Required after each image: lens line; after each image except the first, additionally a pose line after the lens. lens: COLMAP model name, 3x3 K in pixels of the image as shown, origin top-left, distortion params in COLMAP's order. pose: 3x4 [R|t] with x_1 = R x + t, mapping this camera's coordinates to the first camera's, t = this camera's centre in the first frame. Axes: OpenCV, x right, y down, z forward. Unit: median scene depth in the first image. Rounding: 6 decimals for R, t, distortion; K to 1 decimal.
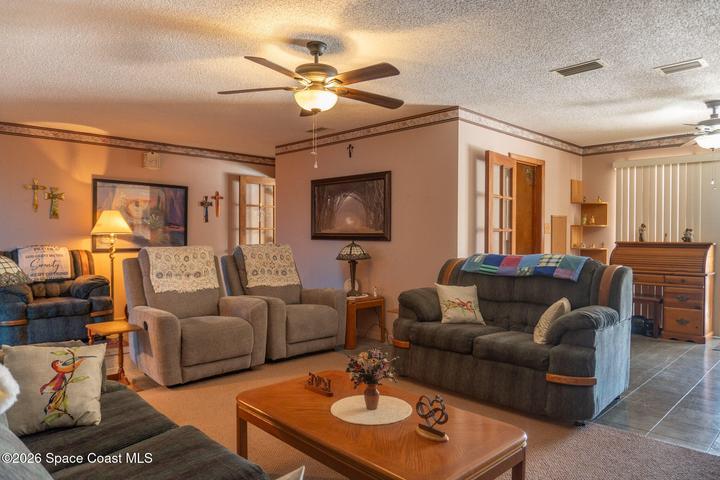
lens RADIAL K [[479.1, 0, 360.5], [0, 479.1, 239.7], [0, 0, 1]] dist [-0.010033, 0.001485]
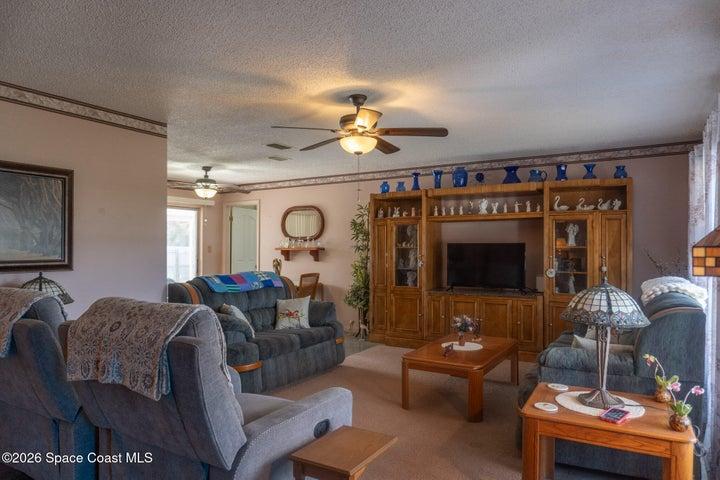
lens RADIAL K [[479.1, 0, 360.5], [0, 479.1, 243.0], [0, 0, 1]] dist [-0.010033, 0.001485]
pose [[-0.256340, 0.009677, 0.966538, -0.808835], [0.009300, 0.999928, -0.007545, -0.031766], [-0.966542, 0.007055, -0.256412, 0.870900]]
